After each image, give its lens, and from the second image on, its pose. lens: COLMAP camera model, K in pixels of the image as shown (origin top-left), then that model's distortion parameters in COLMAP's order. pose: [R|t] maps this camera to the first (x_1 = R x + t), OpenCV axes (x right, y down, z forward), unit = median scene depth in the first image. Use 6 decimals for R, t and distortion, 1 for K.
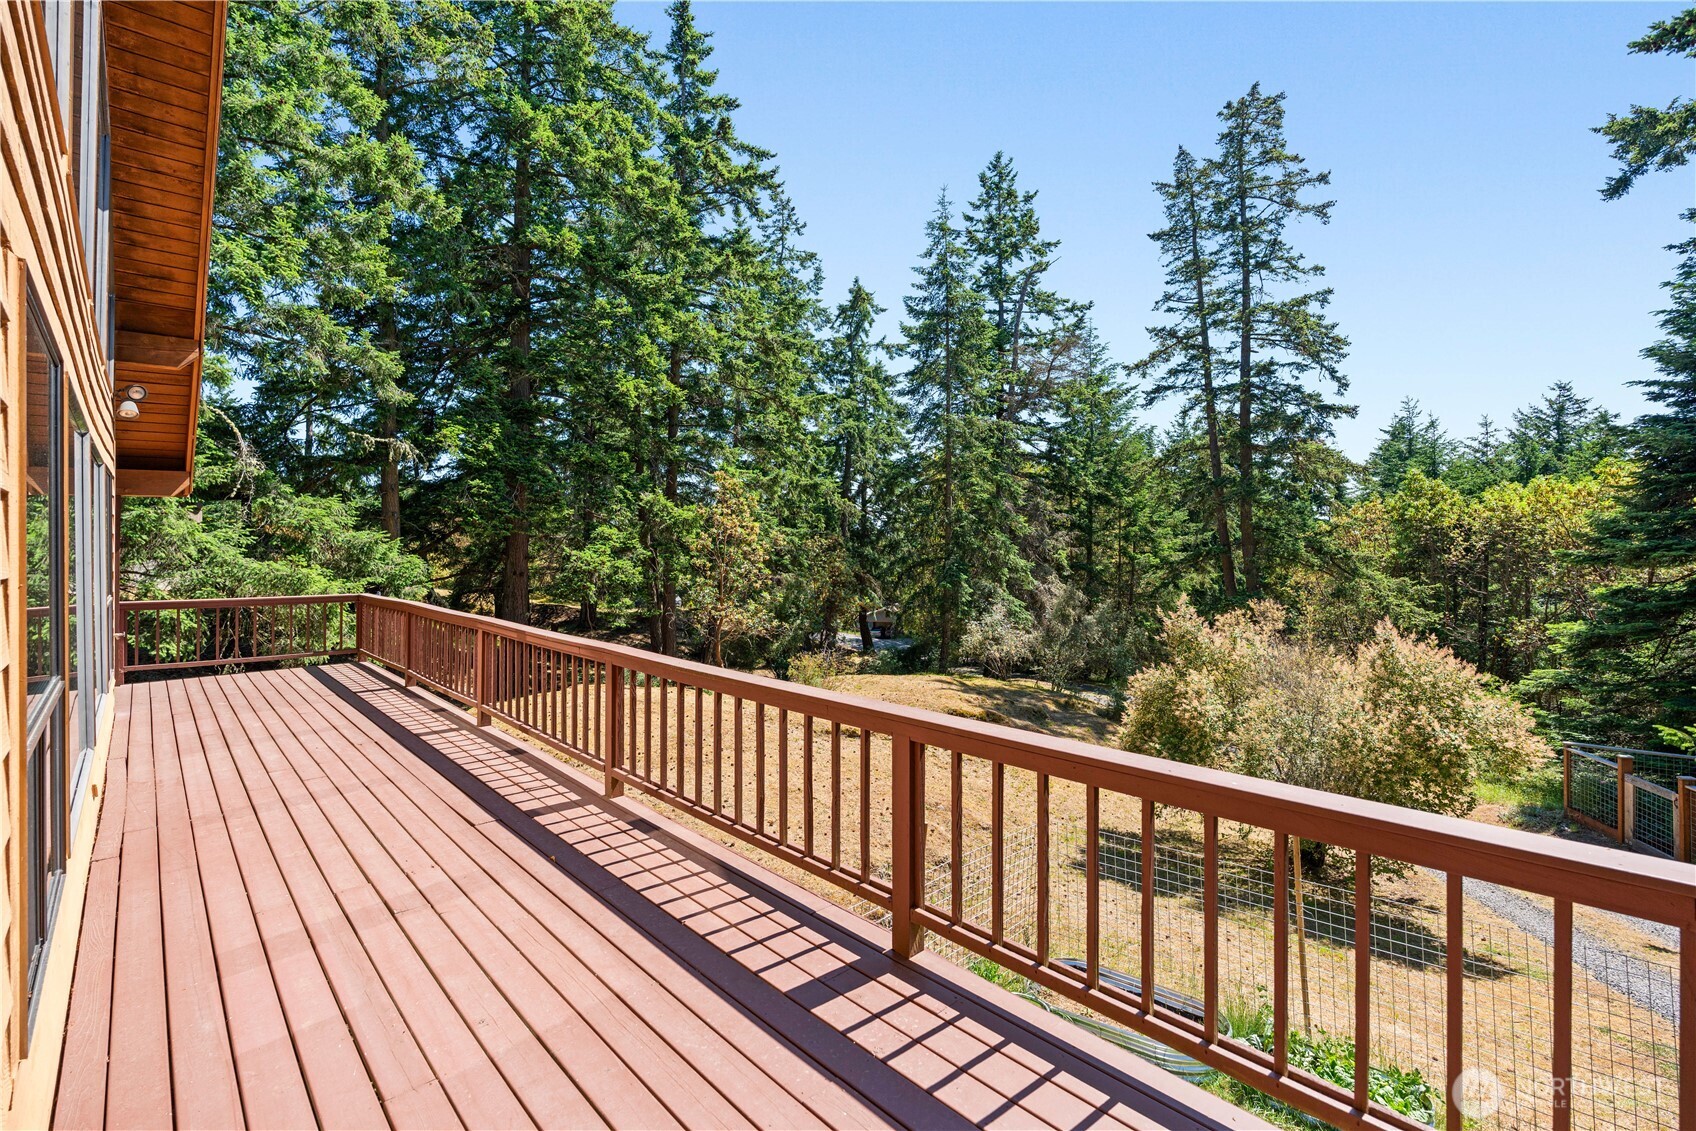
lens RADIAL K [[766.3, 0, 835.5], [0, 766.3, 533.3], [0, 0, 1]] dist [-0.014485, 0.002477]
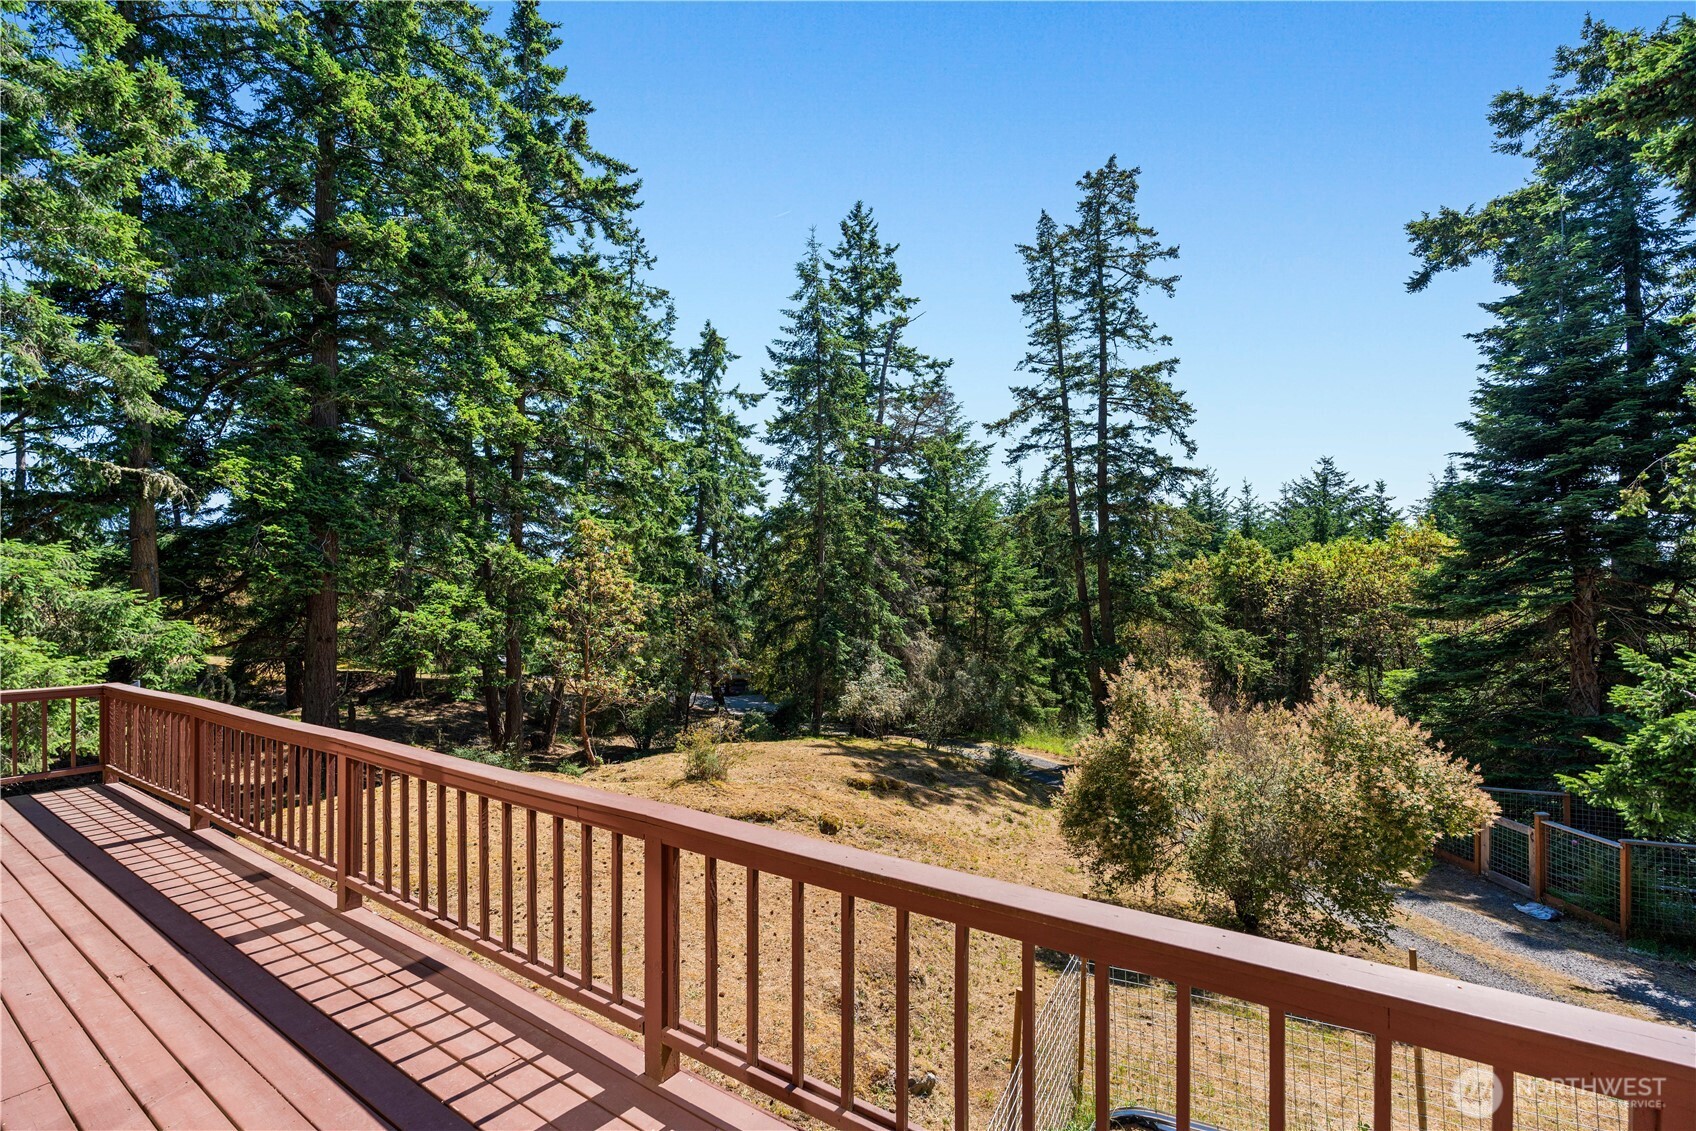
lens RADIAL K [[766.3, 0, 840.8], [0, 766.3, 596.0], [0, 0, 1]] dist [-0.014485, 0.002477]
pose [[0.975276, -0.004004, 0.220956, -0.042339], [0.002015, 0.999955, 0.009229, -0.000876], [-0.220983, -0.008556, 0.975240, 0.060849]]
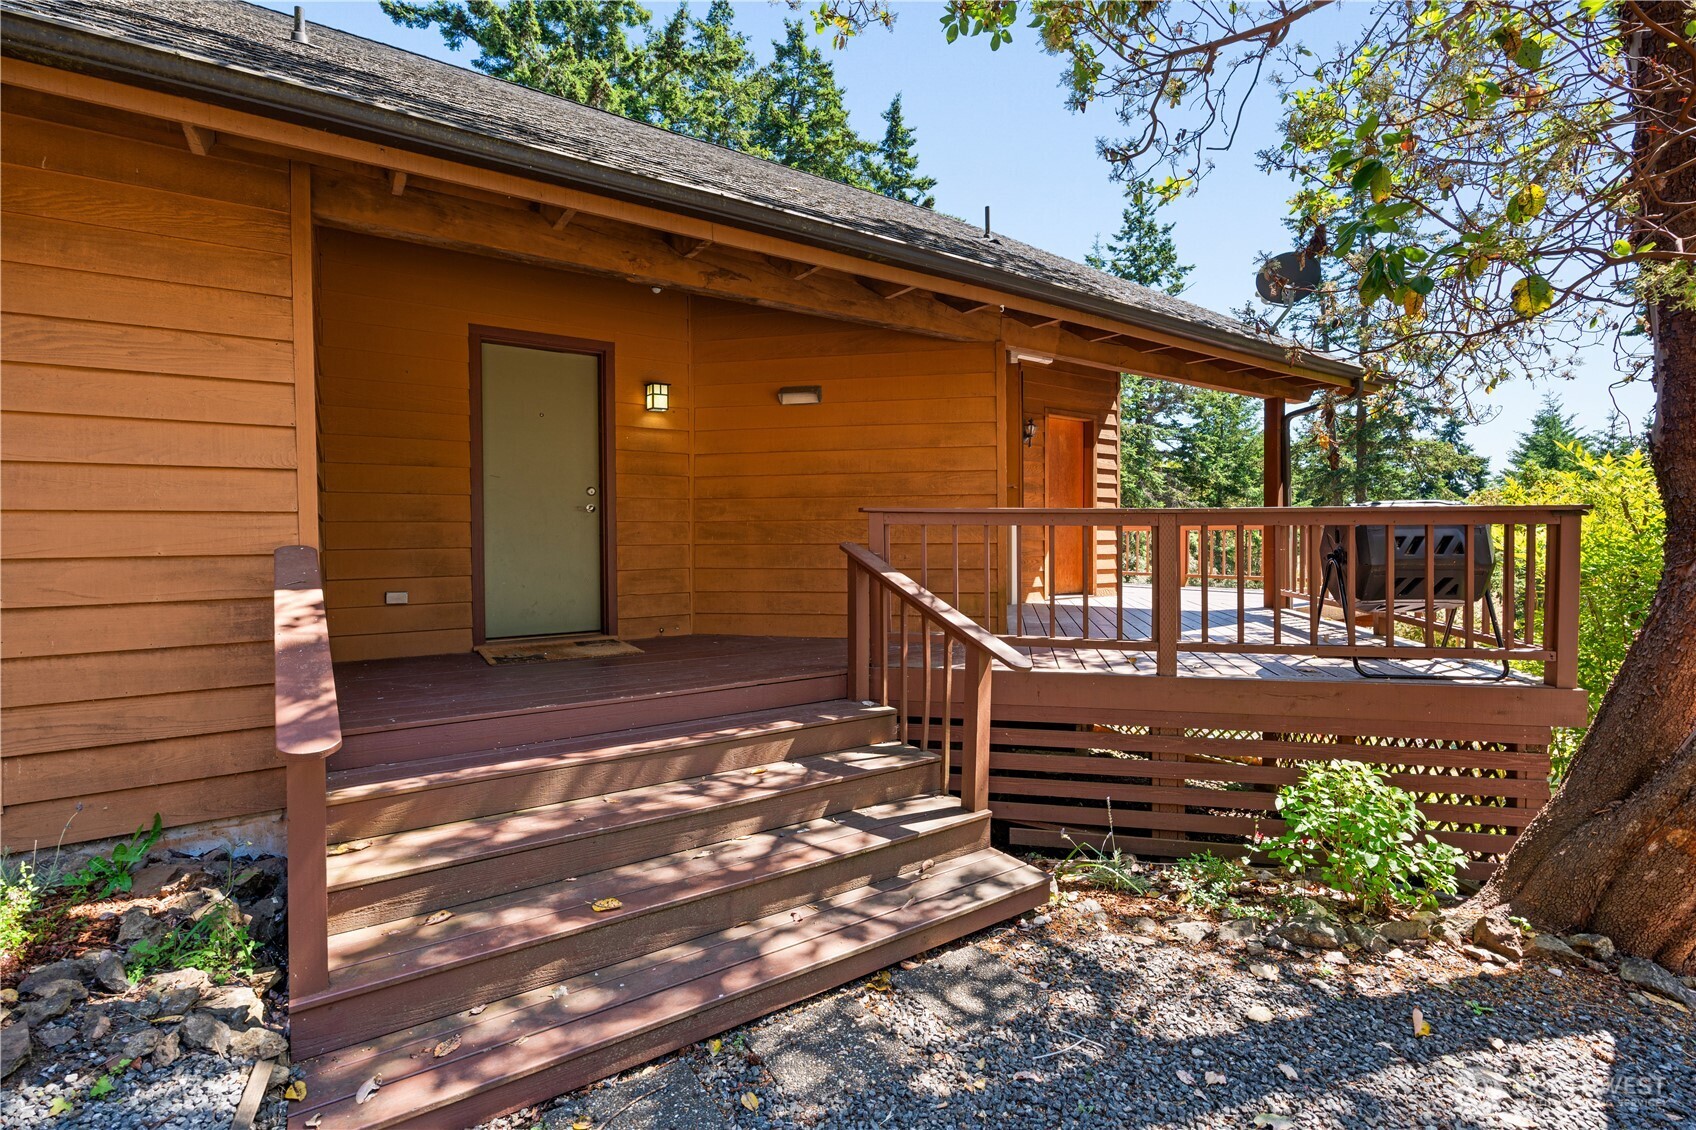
lens RADIAL K [[766.3, 0, 845.6], [0, 766.3, 555.6], [0, 0, 1]] dist [-0.014485, 0.002477]
pose [[0.991052, 0.004861, -0.133389, -0.102685], [-0.000908, 0.999559, 0.029683, 0.029588], [0.133474, -0.029296, 0.990619, -0.315496]]
